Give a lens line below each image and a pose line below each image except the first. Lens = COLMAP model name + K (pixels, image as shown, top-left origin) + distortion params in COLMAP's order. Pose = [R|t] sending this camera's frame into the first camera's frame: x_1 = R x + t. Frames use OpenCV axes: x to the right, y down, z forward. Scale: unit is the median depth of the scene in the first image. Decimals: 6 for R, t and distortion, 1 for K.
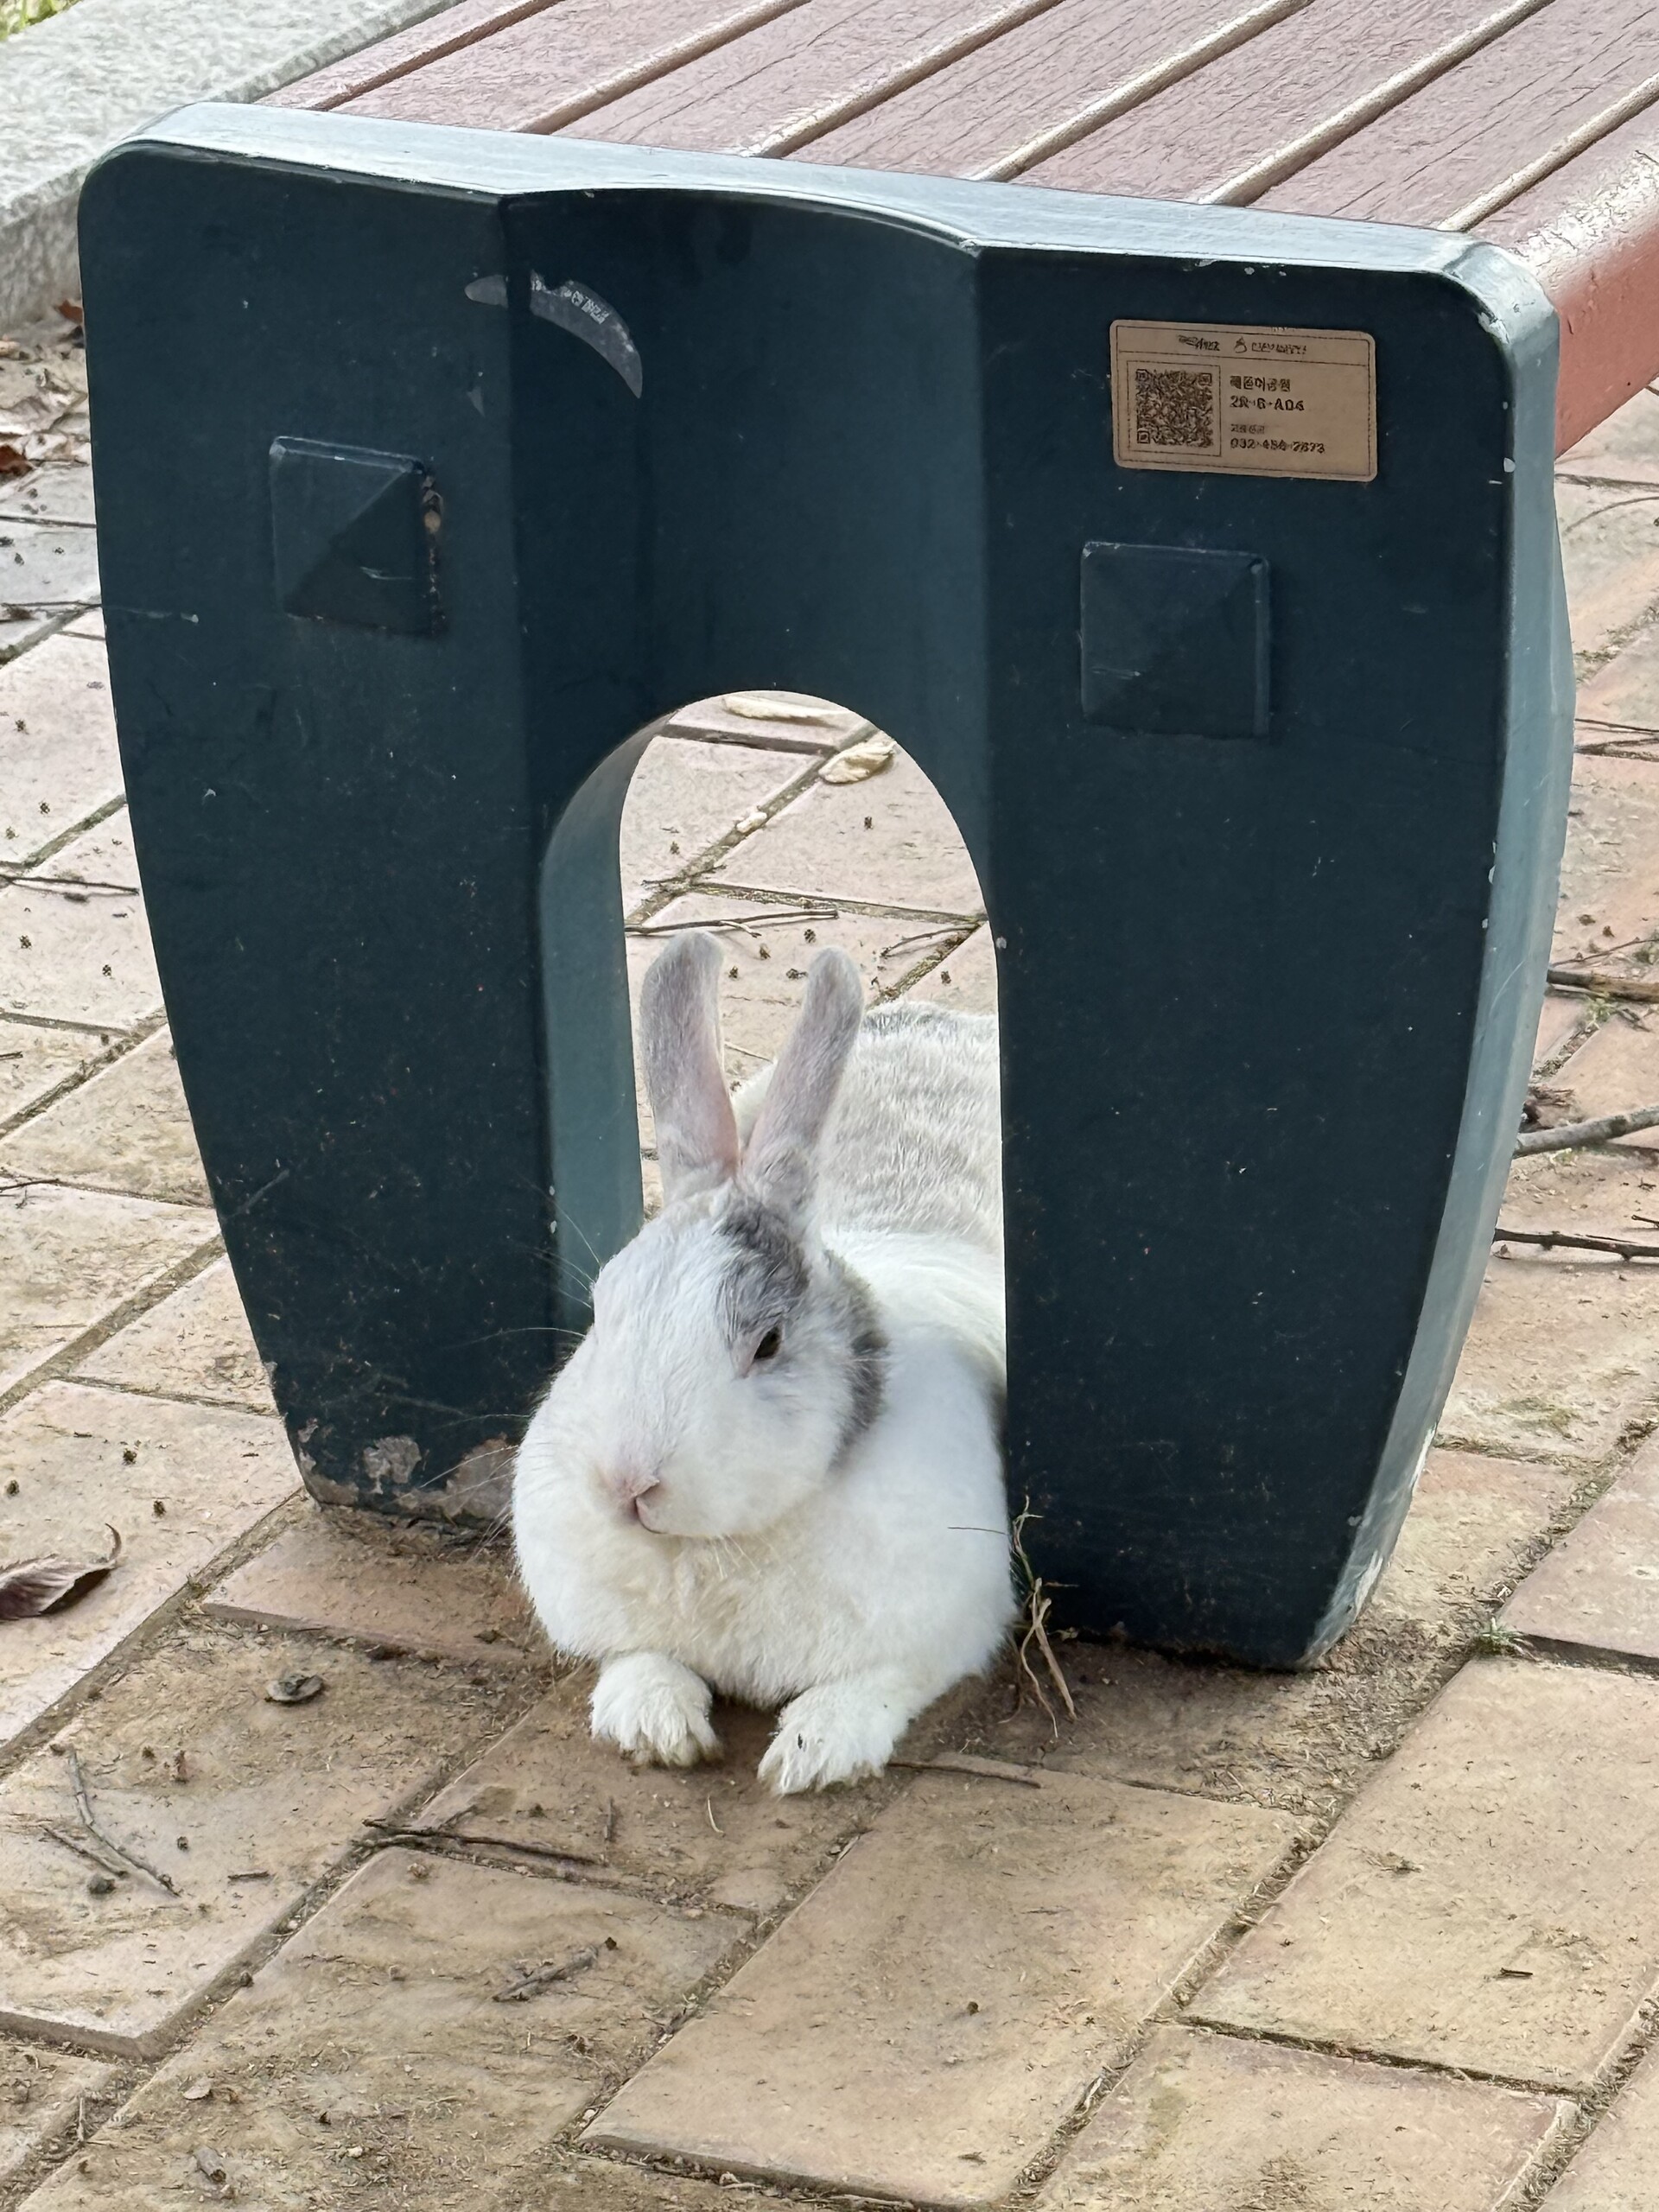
lens RADIAL K [[7425.5, 0, 829.5], [0, 7425.5, 1106.0], [0, 0, 1]] dist [0.258483, 2.030206]
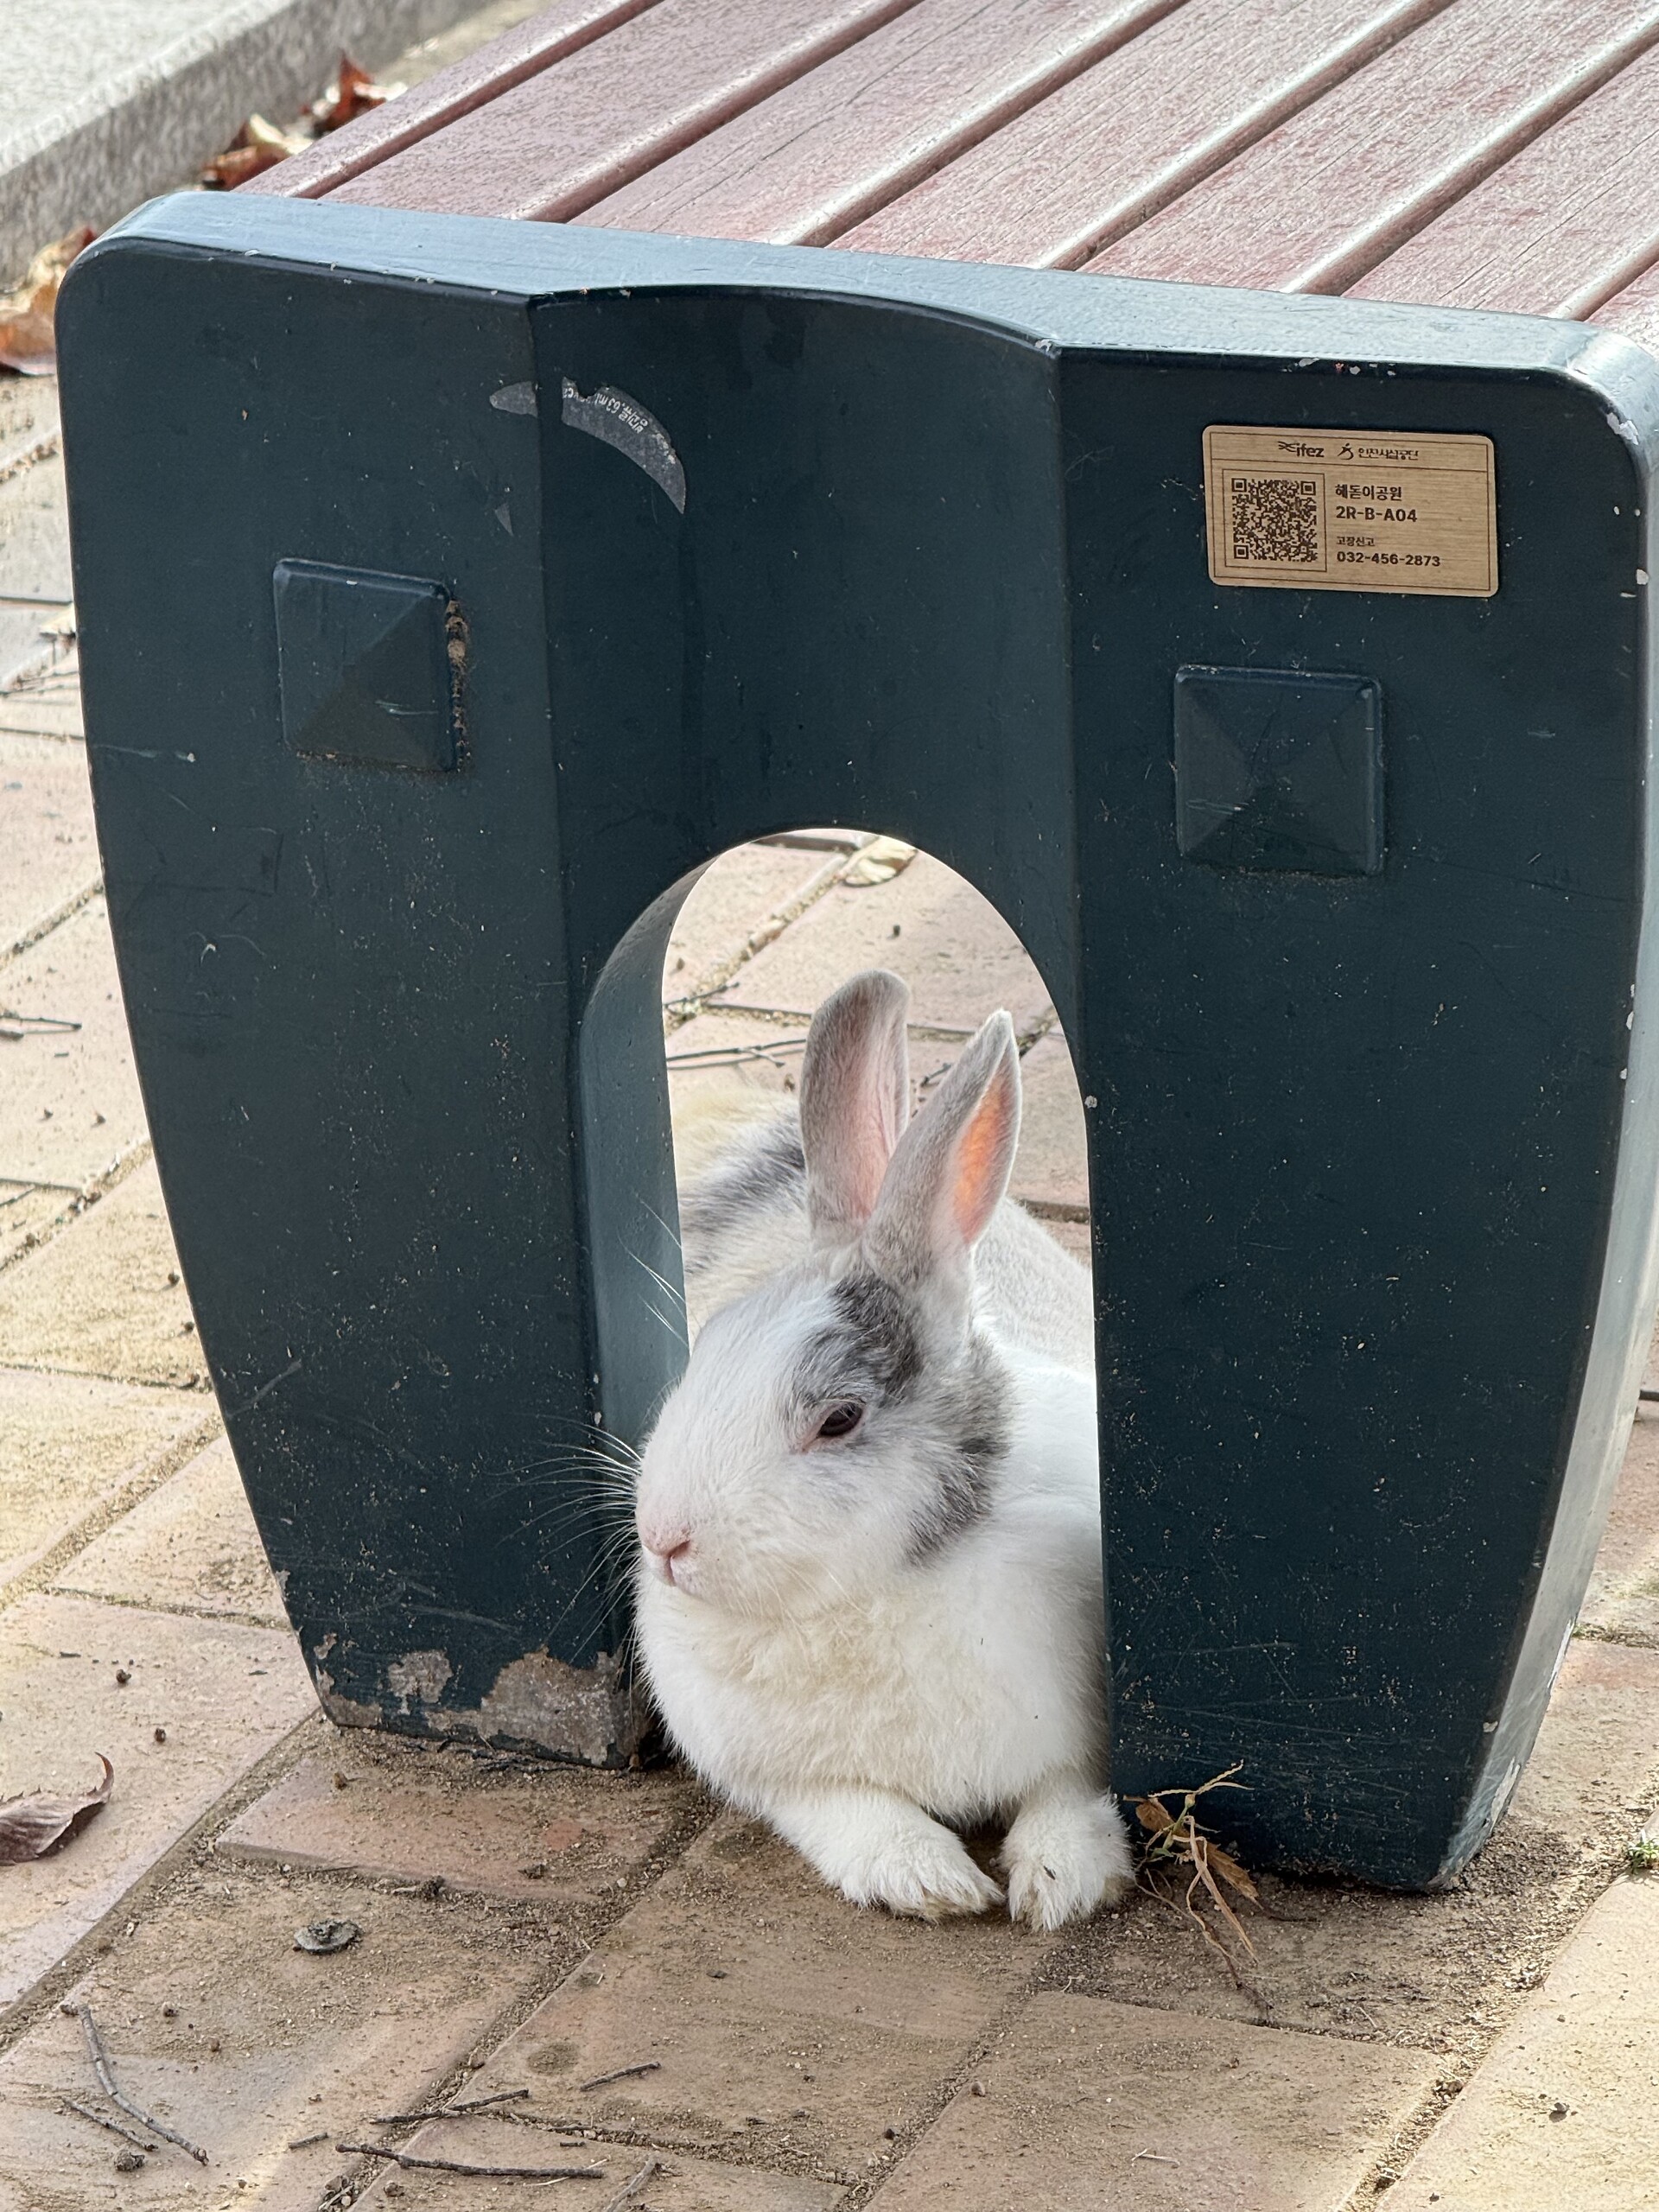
lens RADIAL K [[9260.4, 0, 829.5], [0, 9260.4, 1106.0], [0, 0, 1]] dist [0.478673, 1.838763]
pose [[0.999566, -0.020519, 0.021141, -0.032573], [0.020462, 0.999786, 0.002898, -0.024985], [-0.021196, -0.002464, 0.999772, -0.134976]]
